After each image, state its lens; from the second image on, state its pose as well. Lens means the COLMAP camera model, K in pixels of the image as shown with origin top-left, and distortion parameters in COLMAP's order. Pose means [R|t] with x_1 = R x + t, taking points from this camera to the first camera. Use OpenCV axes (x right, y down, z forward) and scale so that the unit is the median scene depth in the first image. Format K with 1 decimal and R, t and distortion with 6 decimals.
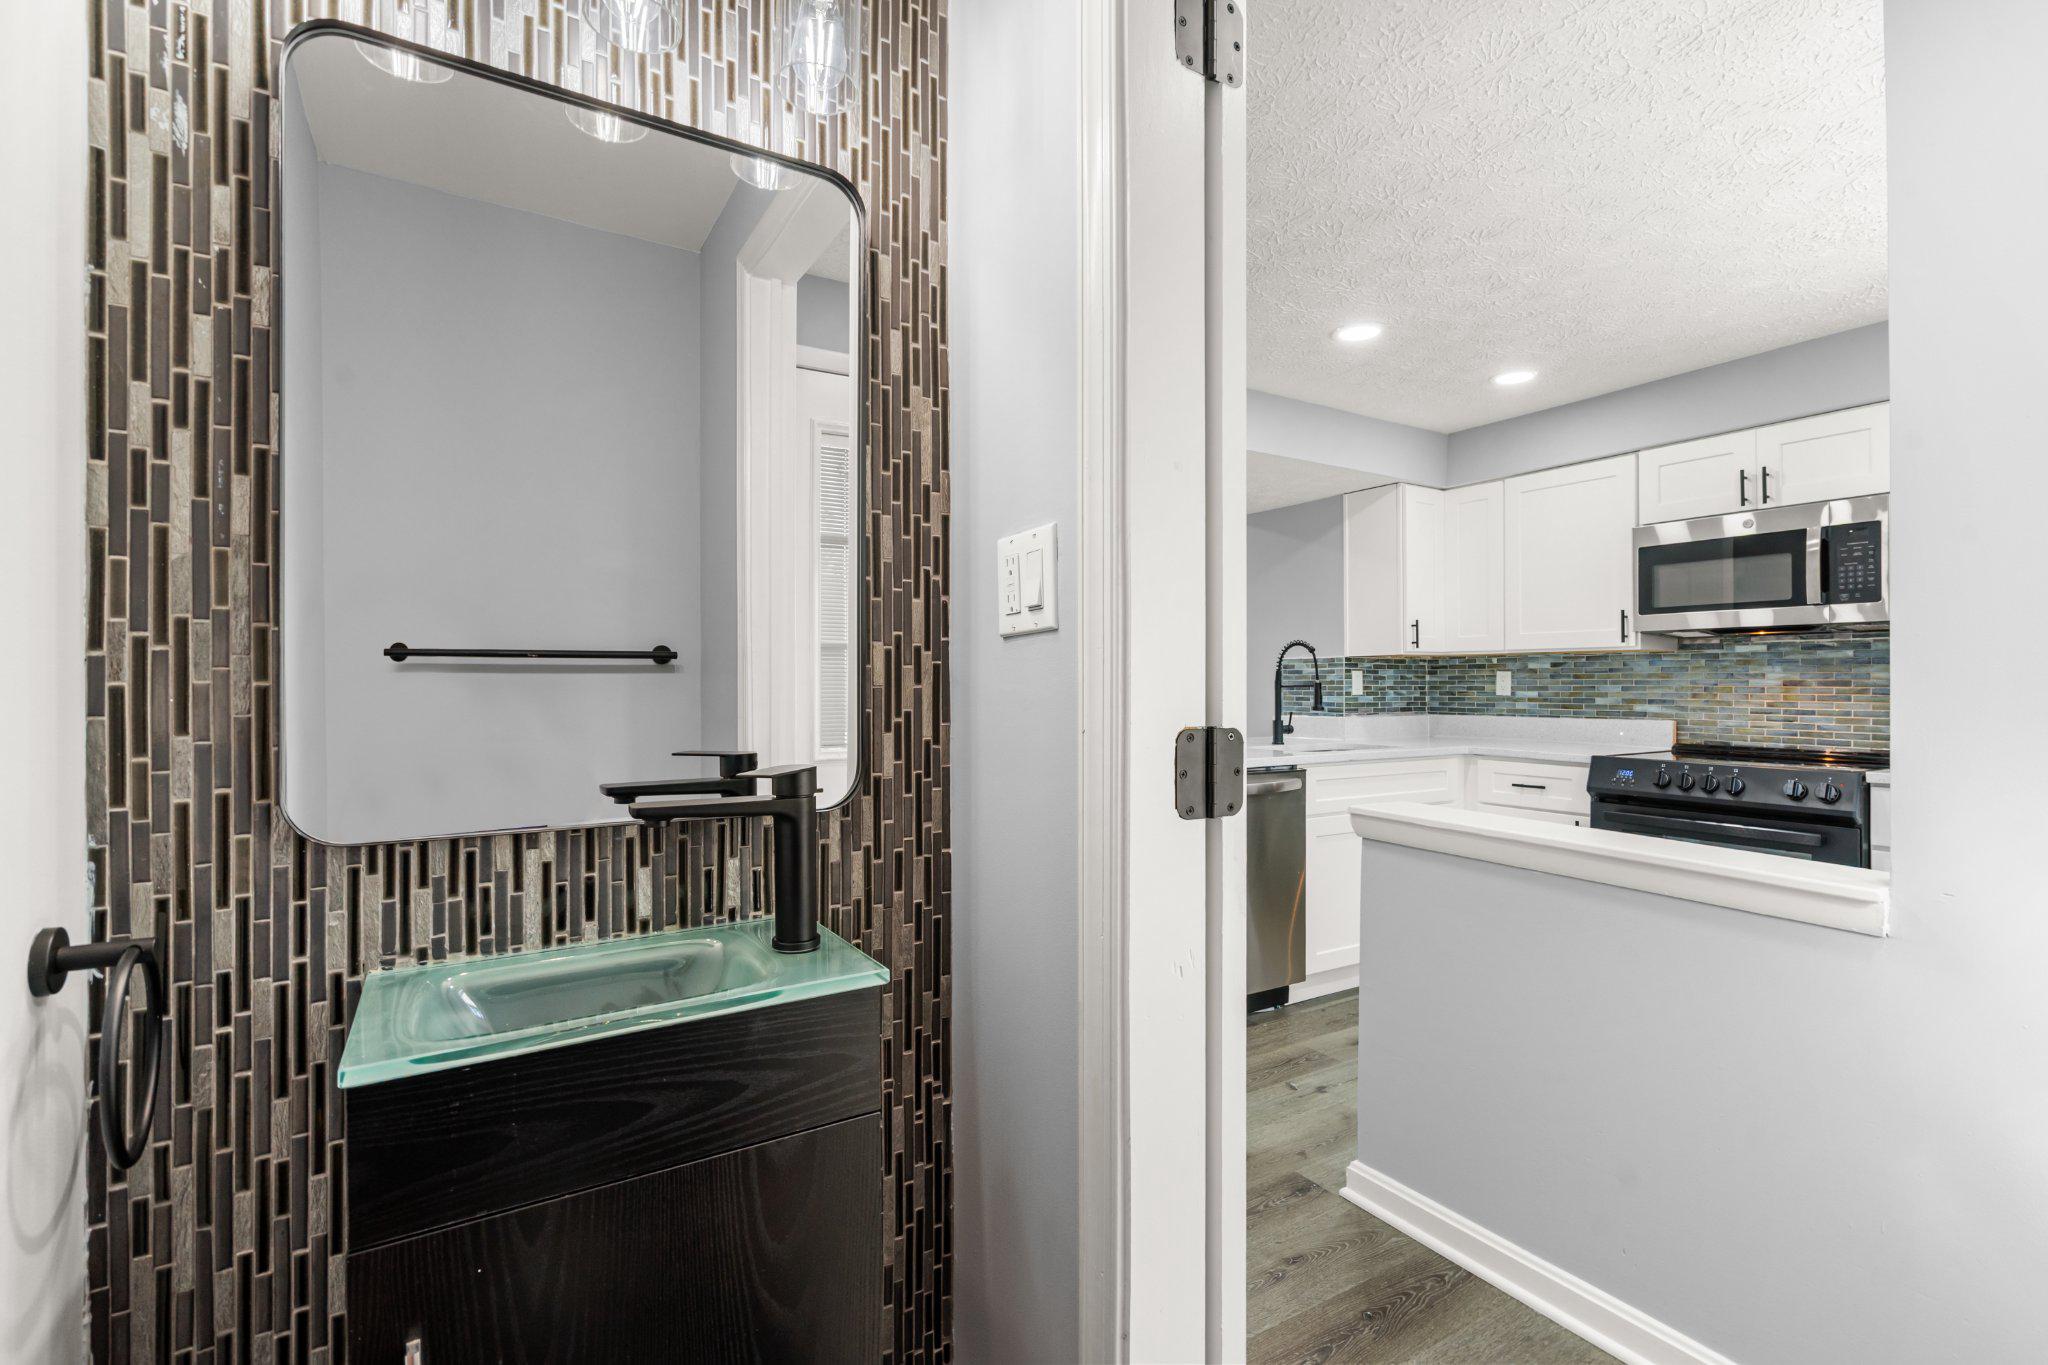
lens RADIAL K [[927.2, 0, 1022.0], [0, 927.2, 680.9], [0, 0, 1]] dist [-0.003917, 0.002511]
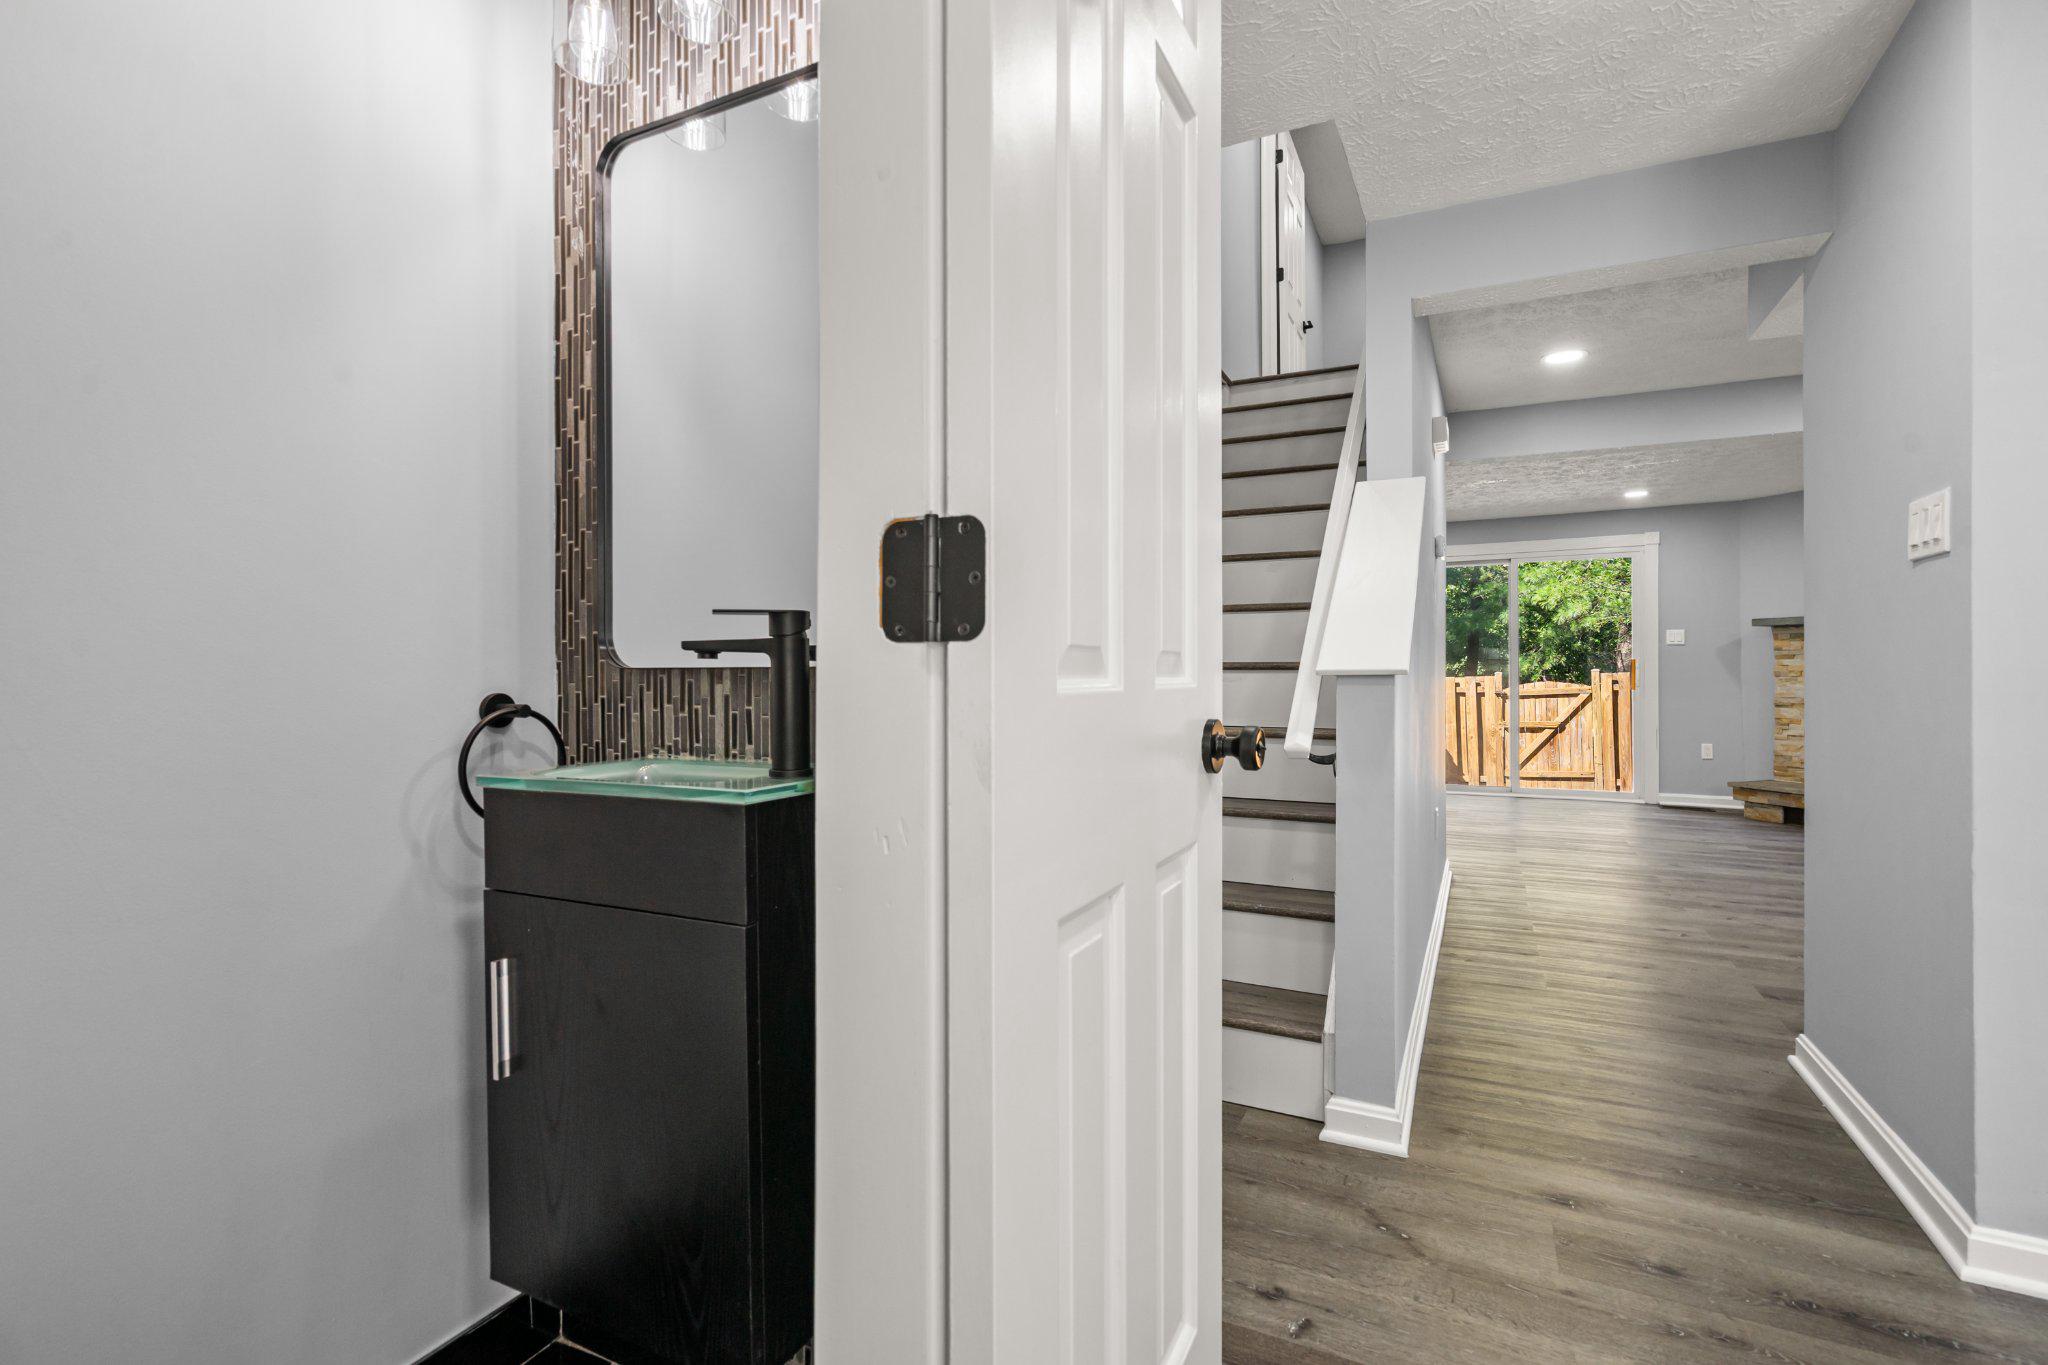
lens RADIAL K [[927.2, 0, 1022.0], [0, 927.2, 680.9], [0, 0, 1]] dist [-0.003917, 0.002511]
pose [[0.534569, 0.004415, -0.845114, 0.231881], [0.003184, 0.999969, 0.007238, 0.047176], [0.845119, -0.006560, 0.534538, 0.182962]]
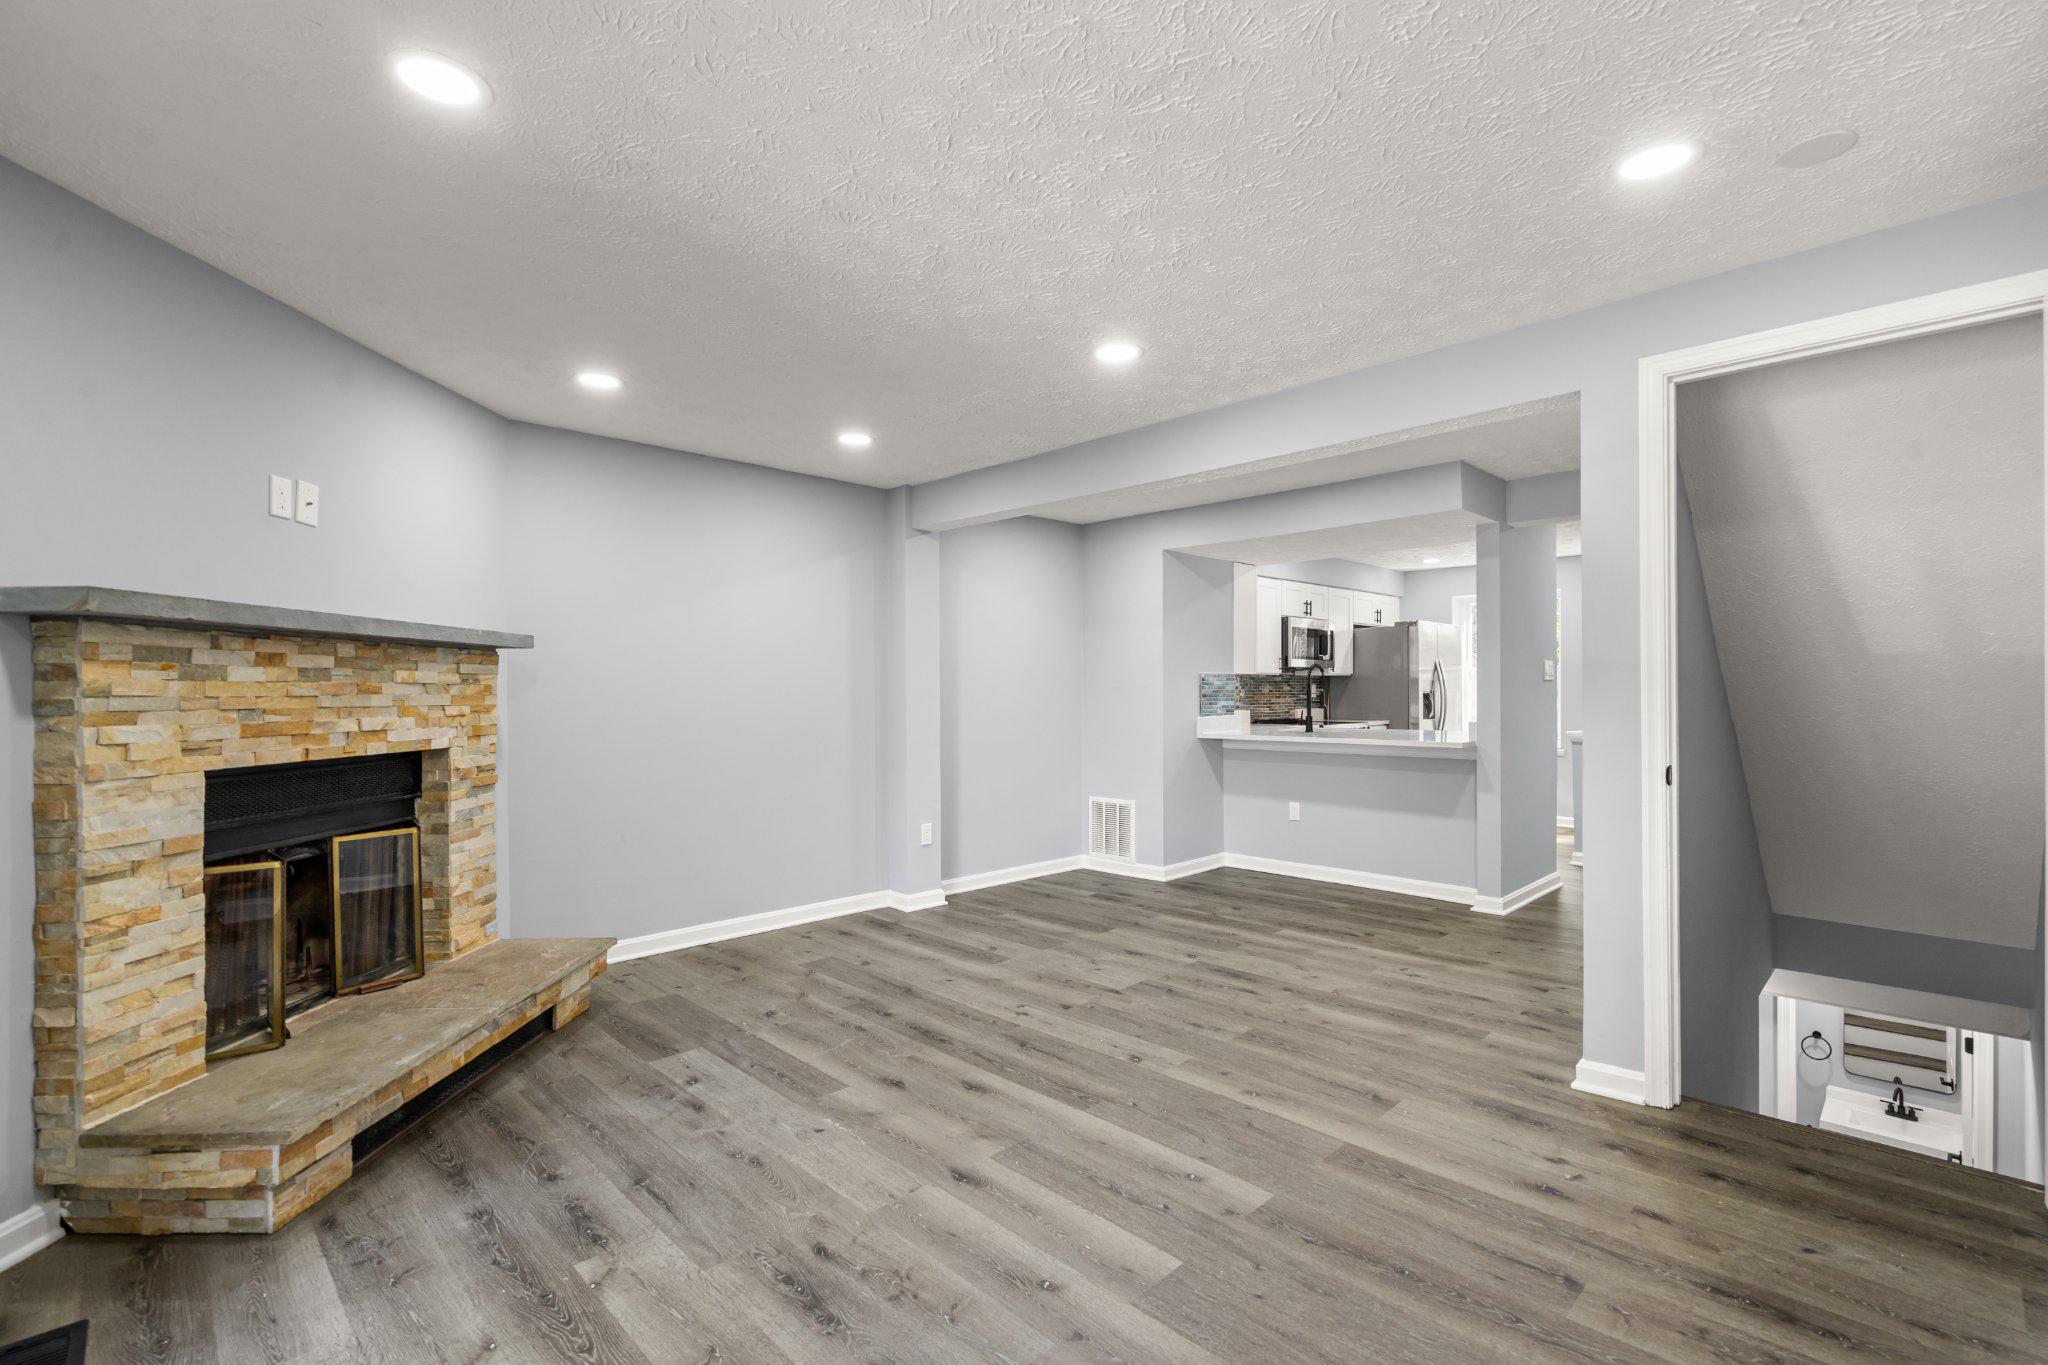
lens RADIAL K [[927.6, 0, 1029.4], [0, 927.6, 684.9], [0, 0, 1]] dist [-0.000419, 0.000896]
pose [[-0.230089, 0.008656, 0.973131, -1.265910], [0.004186, 0.999960, -0.007905, 0.002520], [-0.973161, 0.002255, -0.230116, 2.089048]]
